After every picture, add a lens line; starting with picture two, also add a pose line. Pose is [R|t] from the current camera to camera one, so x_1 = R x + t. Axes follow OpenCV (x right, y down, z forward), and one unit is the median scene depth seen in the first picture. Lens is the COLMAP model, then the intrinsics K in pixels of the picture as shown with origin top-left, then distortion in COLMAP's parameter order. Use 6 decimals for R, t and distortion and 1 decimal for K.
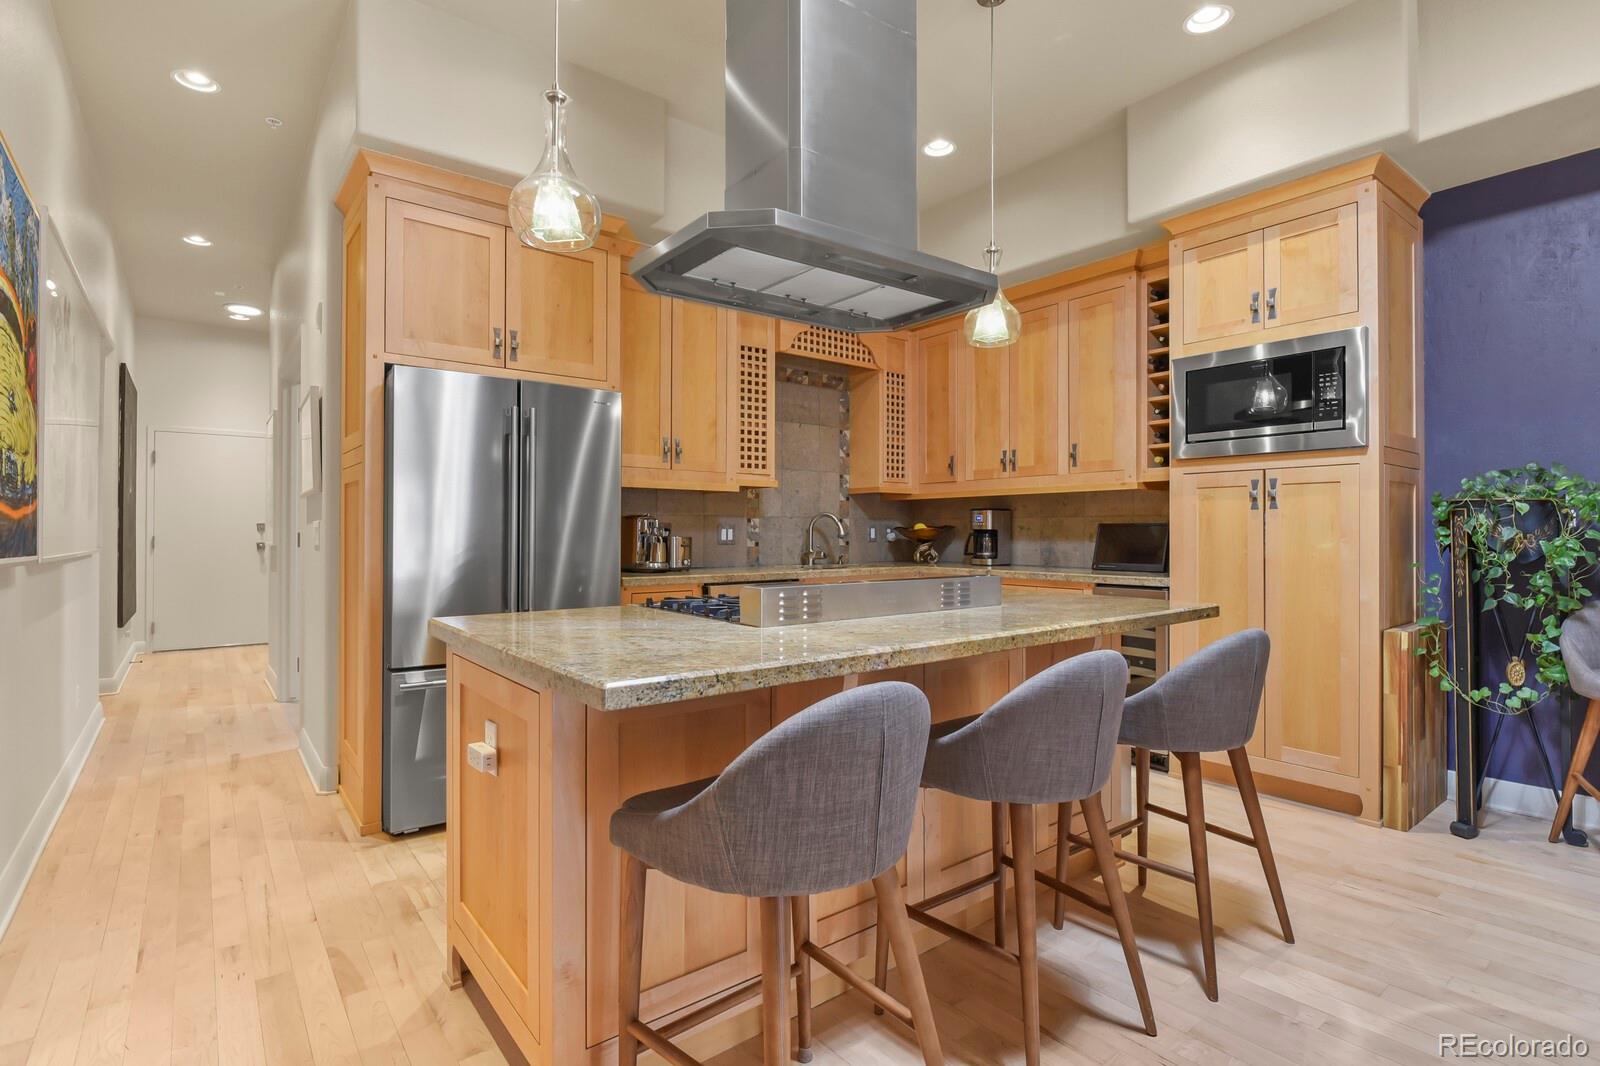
lens RADIAL K [[773.4, 0, 808.7], [0, 773.4, 529.1], [0, 0, 1]] dist [-0.002207, -0.006931]
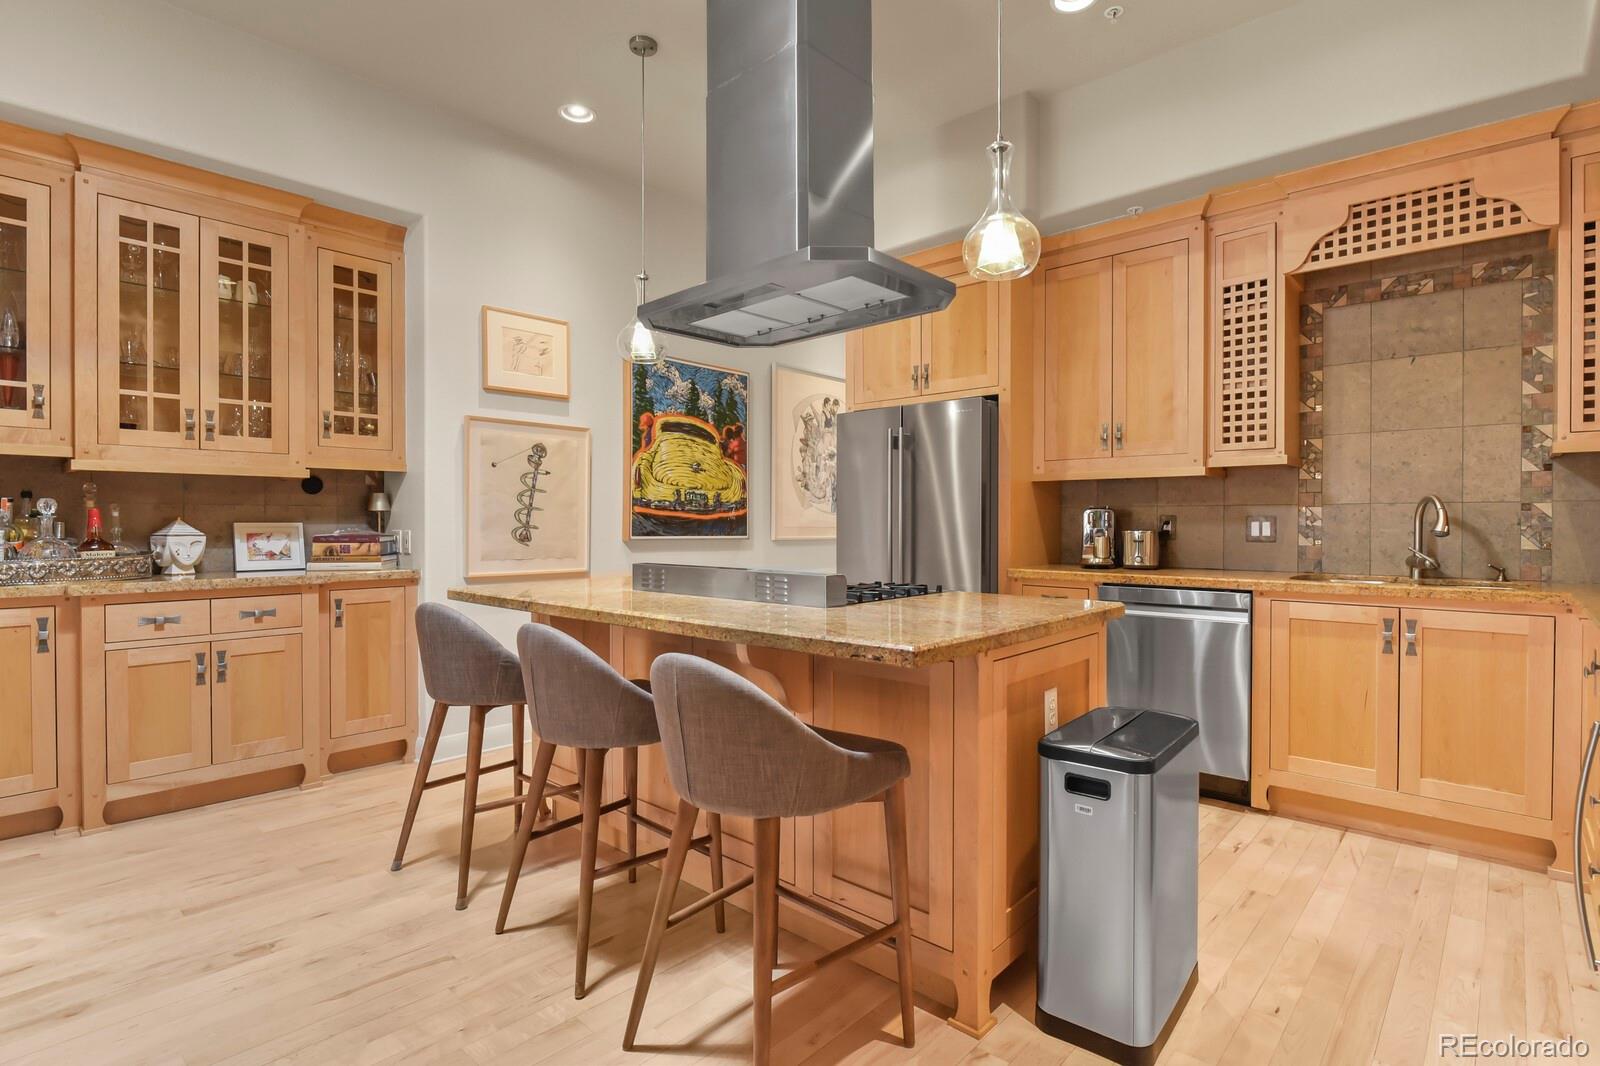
lens RADIAL K [[773.4, 0, 808.7], [0, 773.4, 529.1], [0, 0, 1]] dist [-0.002207, -0.006931]
pose [[0.164625, 0.007274, -0.986329, 0.613542], [0.003514, 0.999962, 0.007961, -0.000408], [0.986350, -0.004777, 0.164593, 0.452759]]
